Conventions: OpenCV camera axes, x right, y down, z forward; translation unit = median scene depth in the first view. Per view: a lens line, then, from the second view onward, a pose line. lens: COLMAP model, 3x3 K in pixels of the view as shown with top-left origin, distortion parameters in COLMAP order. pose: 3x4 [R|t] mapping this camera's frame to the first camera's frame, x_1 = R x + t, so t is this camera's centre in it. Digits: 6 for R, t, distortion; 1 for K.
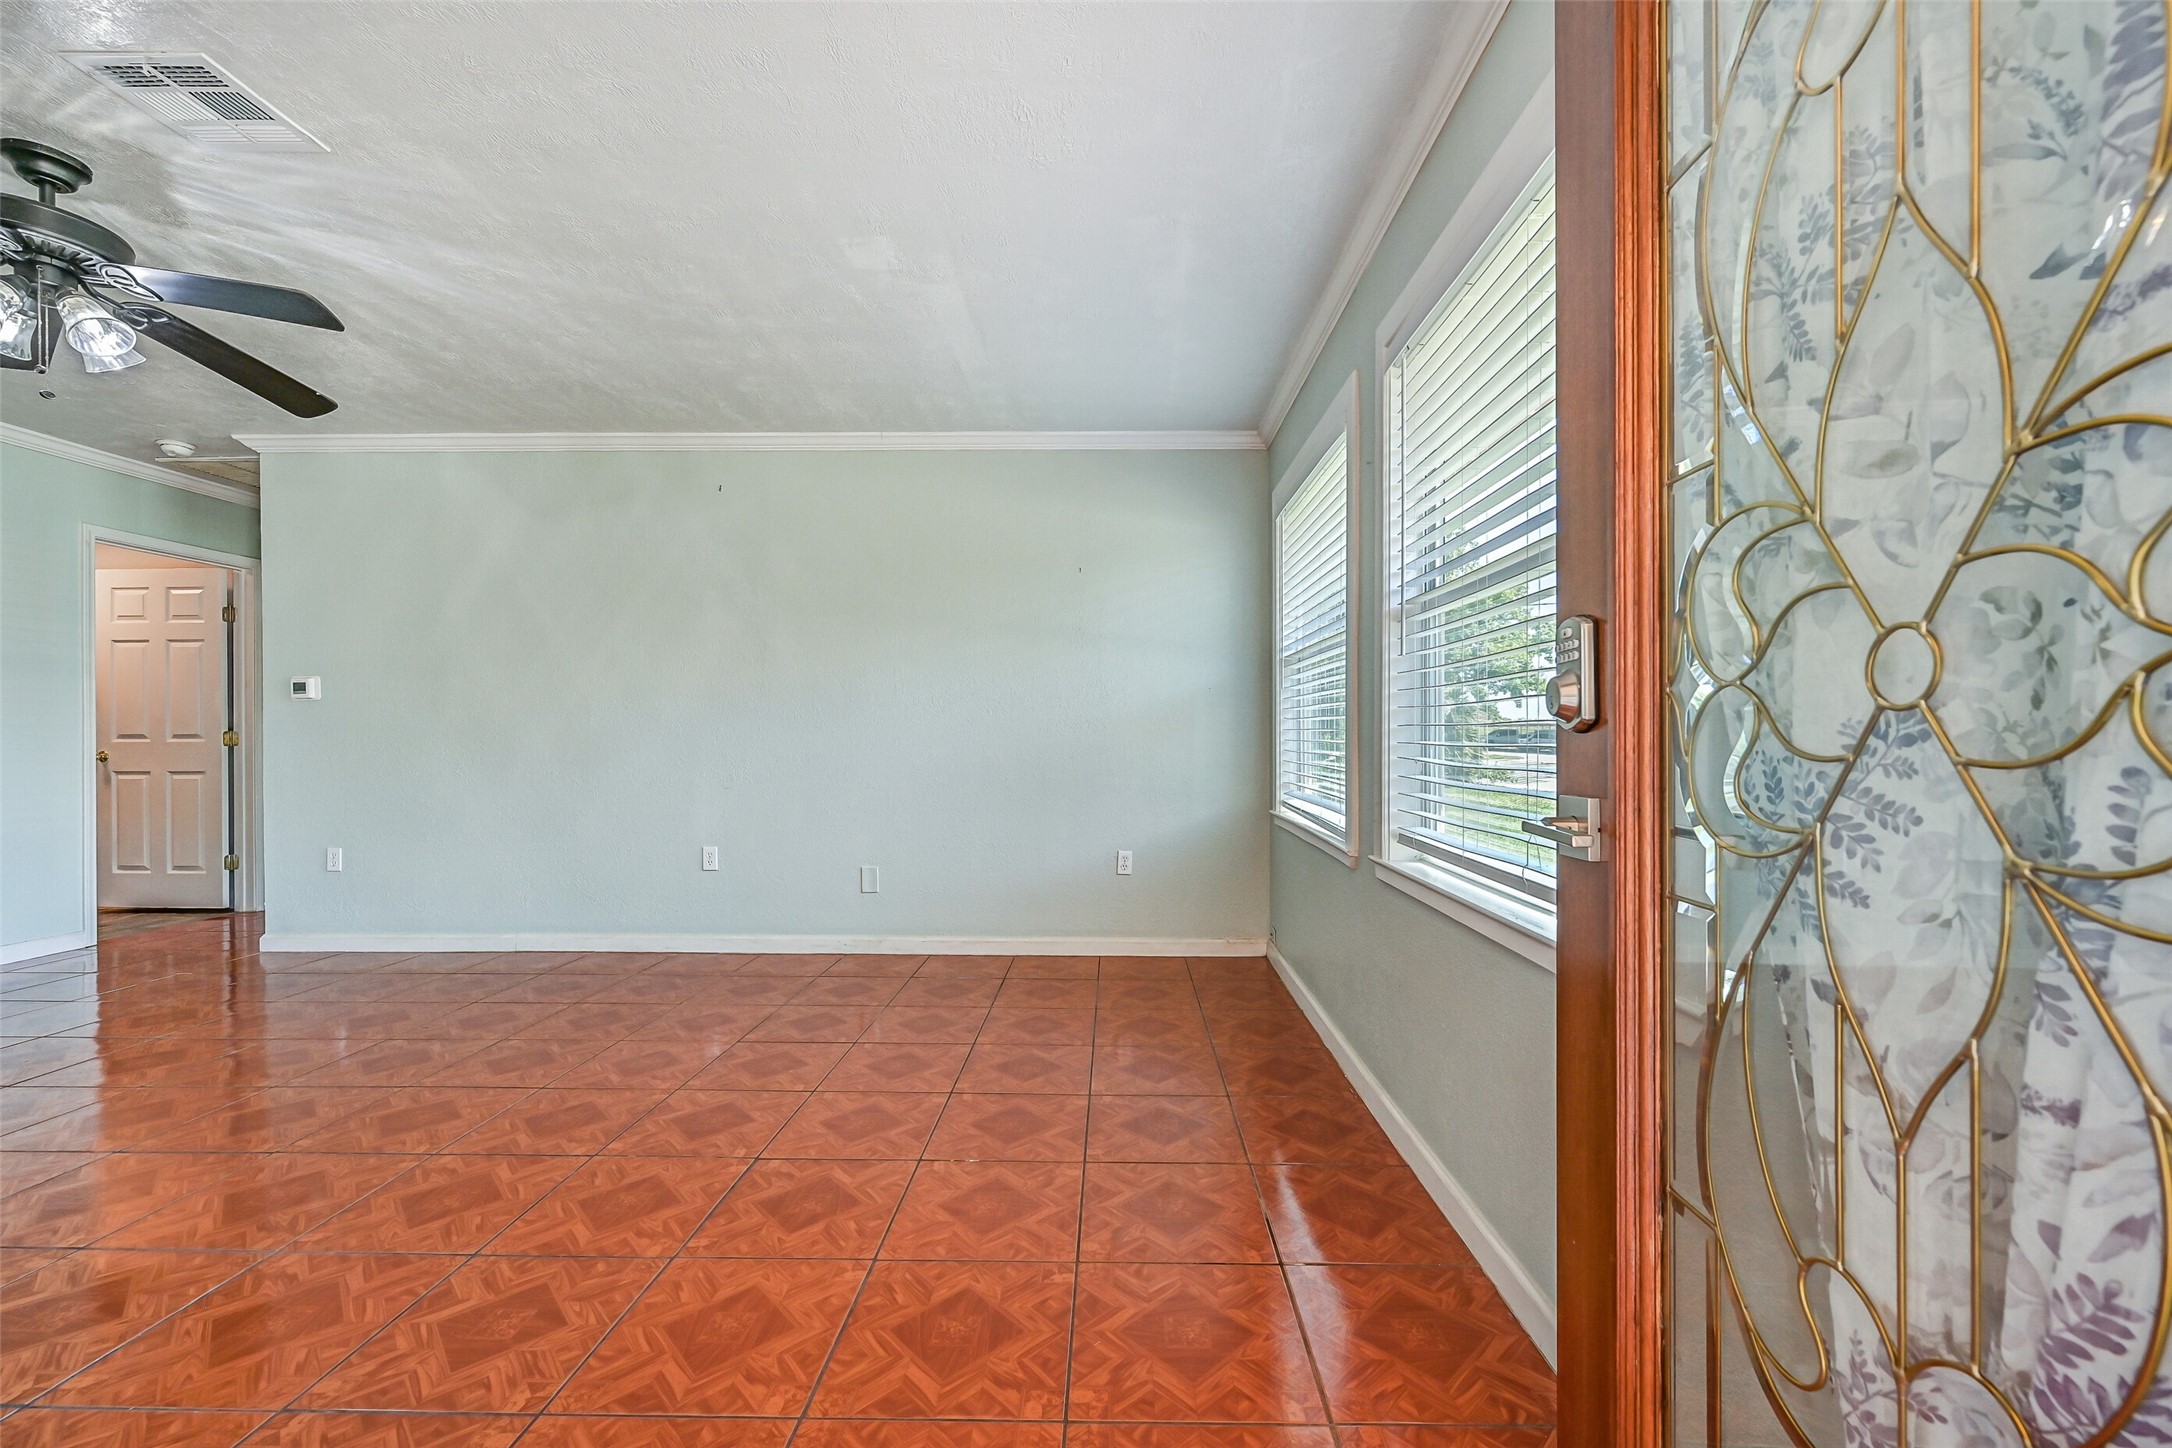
lens RADIAL K [[870.7, 0, 1081.1], [0, 870.7, 740.0], [0, 0, 1]] dist [0.001308, 0.000828]
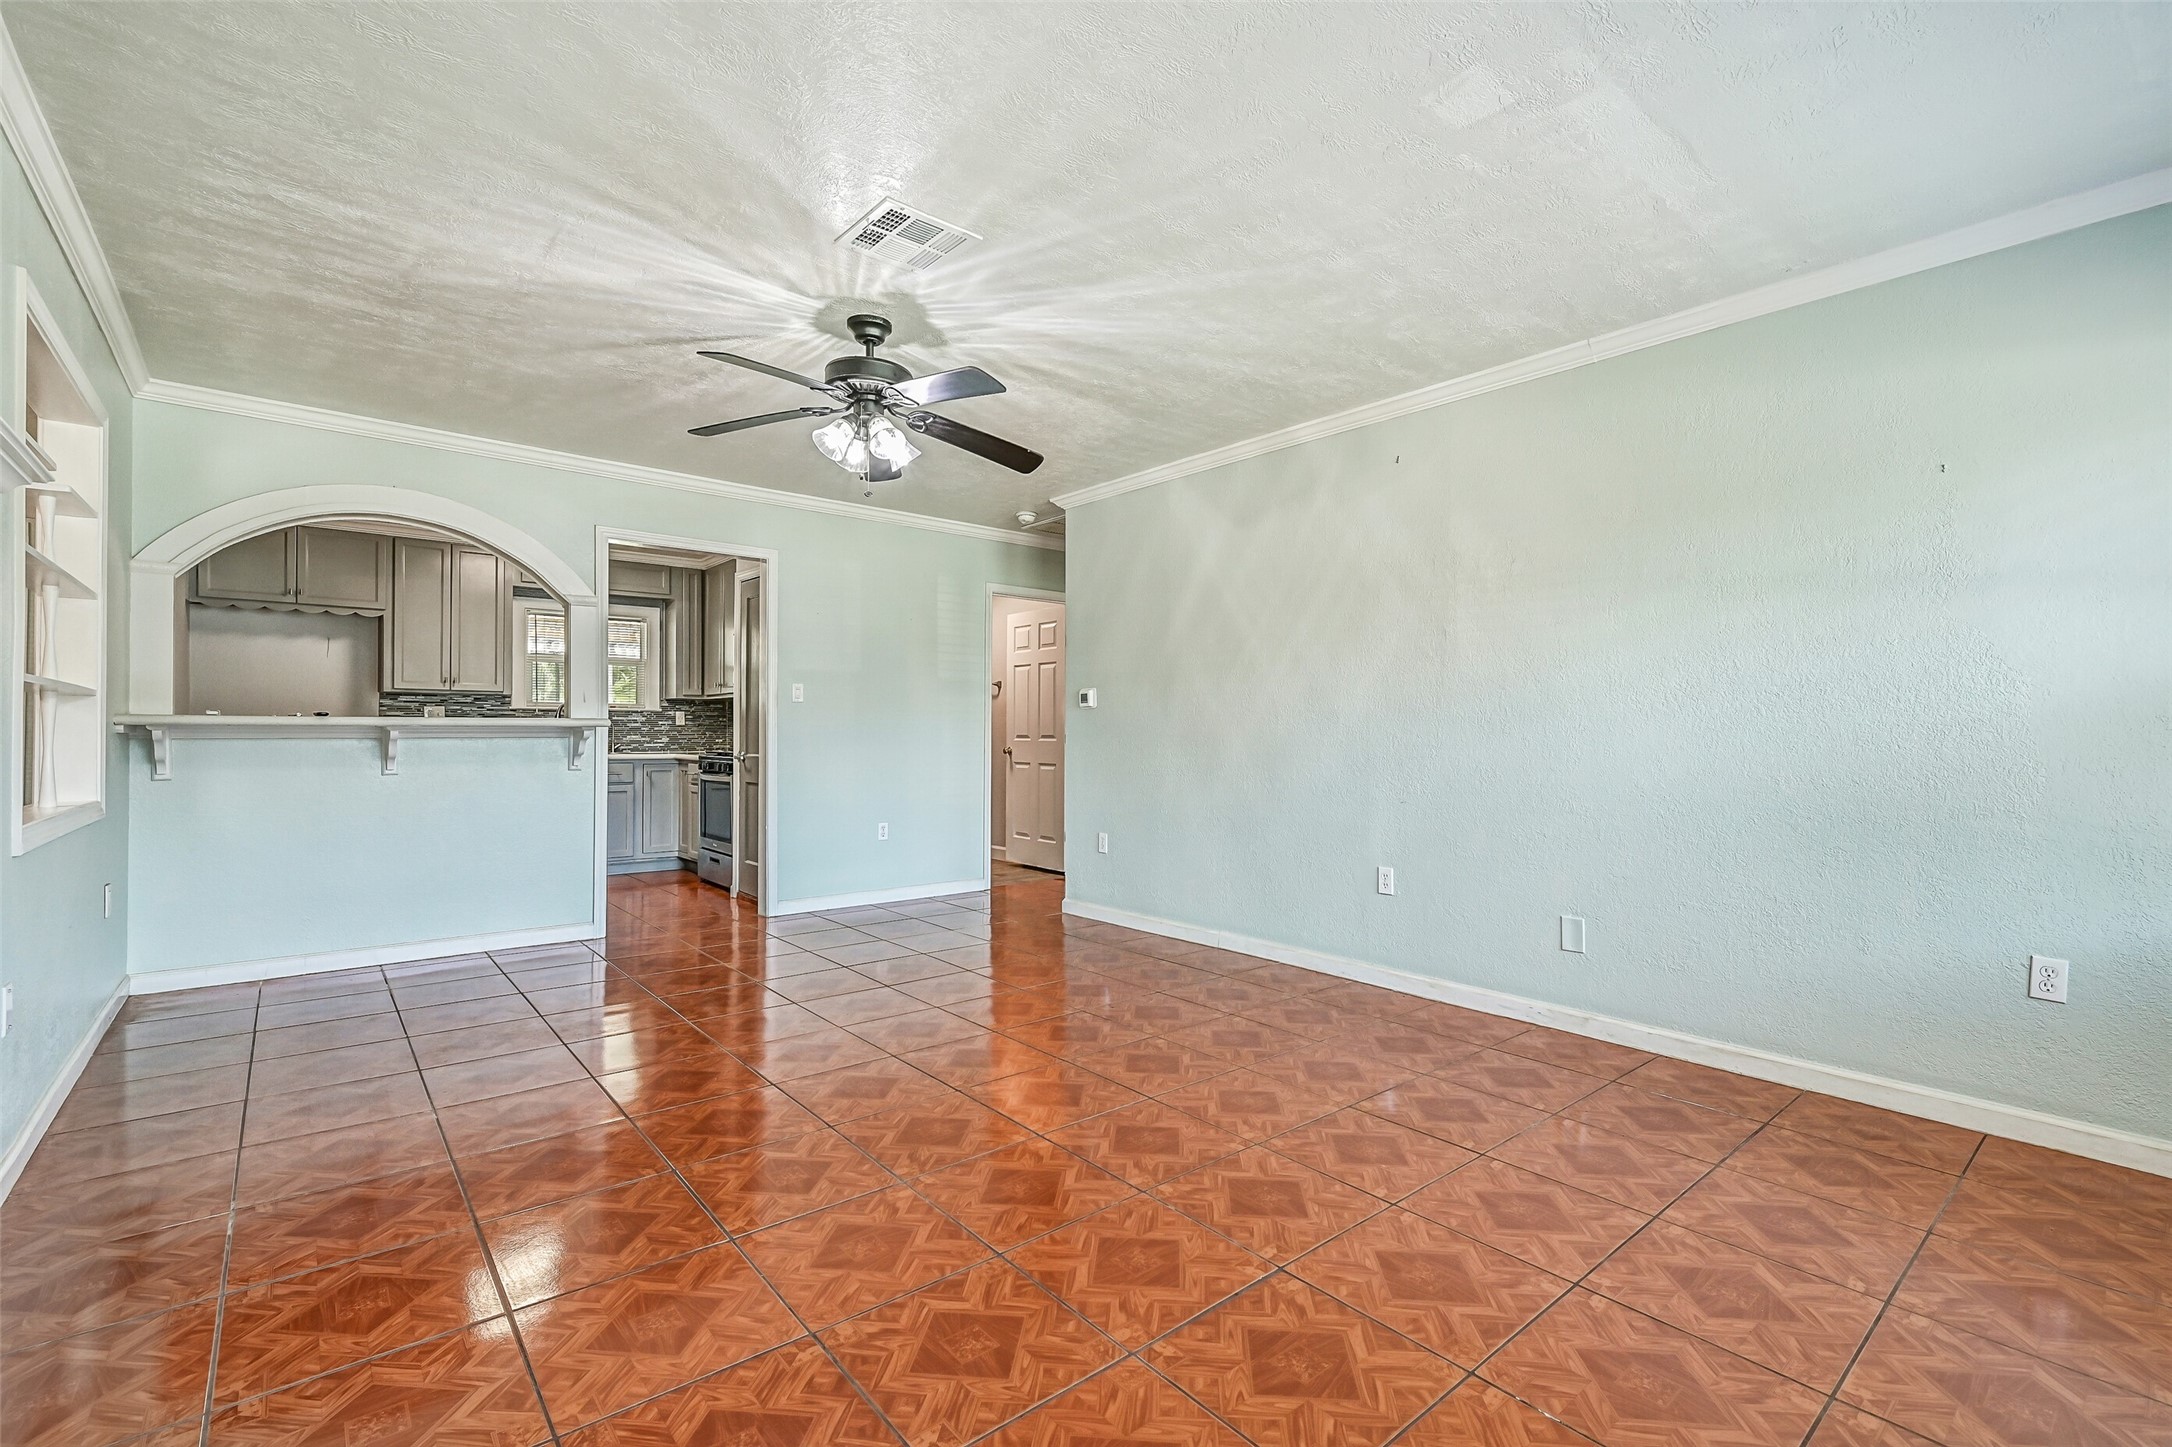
lens RADIAL K [[941.6, 0, 1094.5], [0, 941.6, 727.1], [0, 0, 1]] dist [-0.001679, 0.001071]
pose [[0.672697, -0.000835, -0.739918, 0.124134], [-0.009000, 0.999916, -0.009311, -0.012207], [0.739863, 0.012923, 0.672633, 0.209889]]
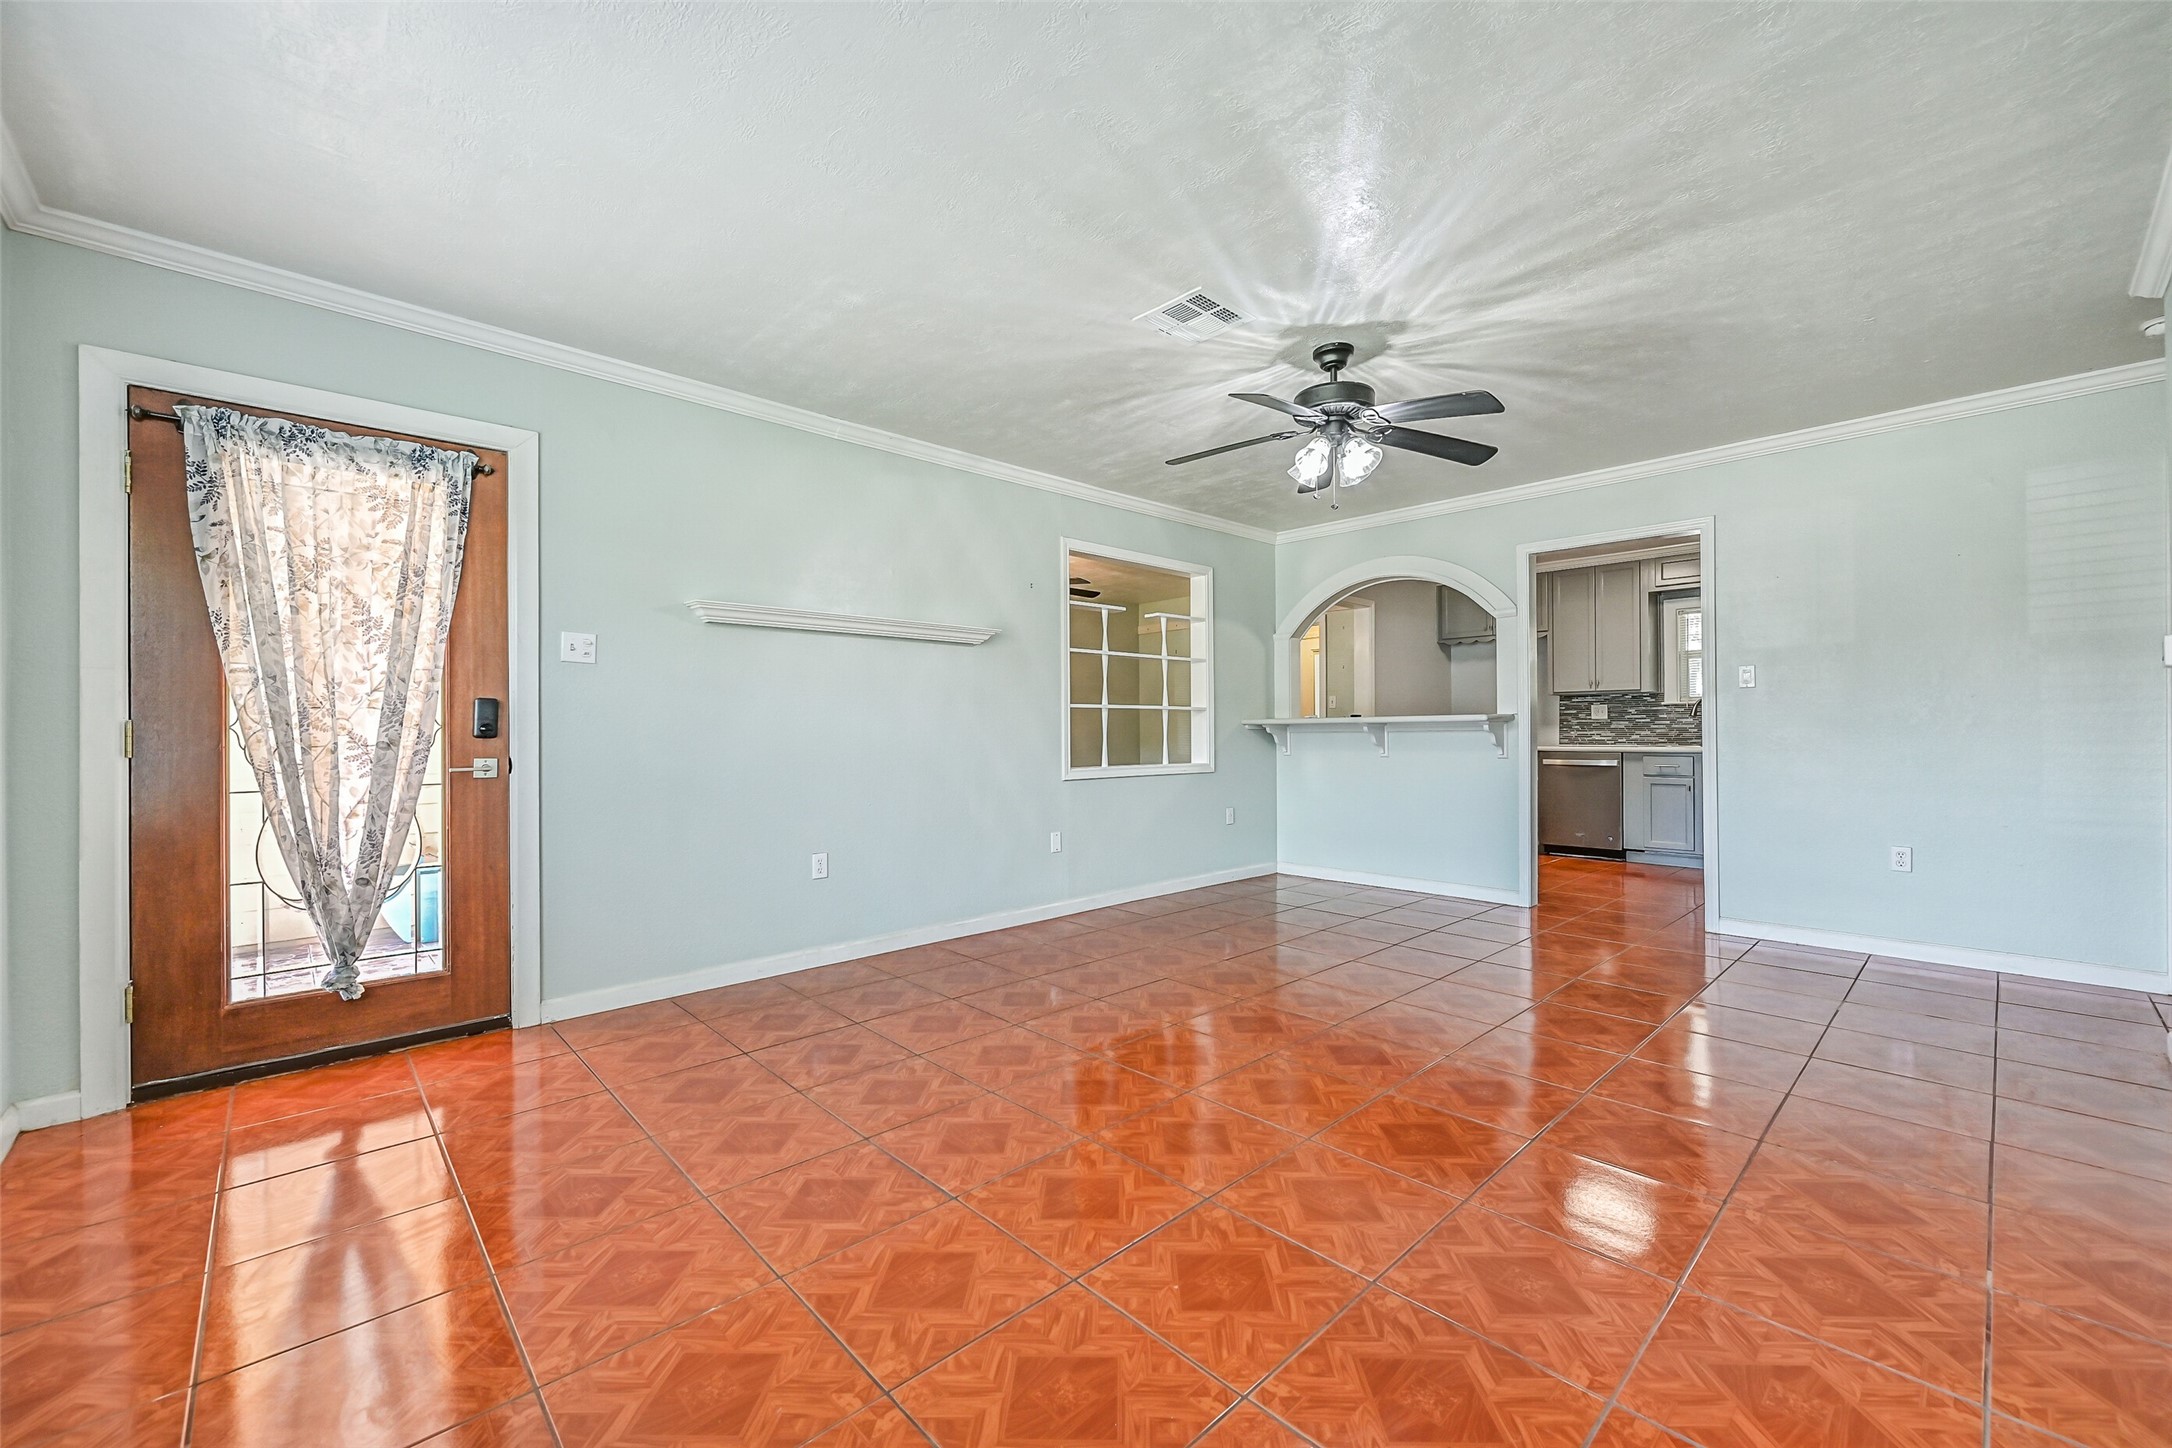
lens RADIAL K [[870.7, 0, 1115.0], [0, 870.7, 726.2], [0, 0, 1]] dist [0.001308, 0.000828]
pose [[-0.692288, 0.003590, -0.721612, 0.132615], [0.004436, 0.999990, 0.000720, -0.014079], [0.721607, -0.002703, -0.692297, 1.378335]]
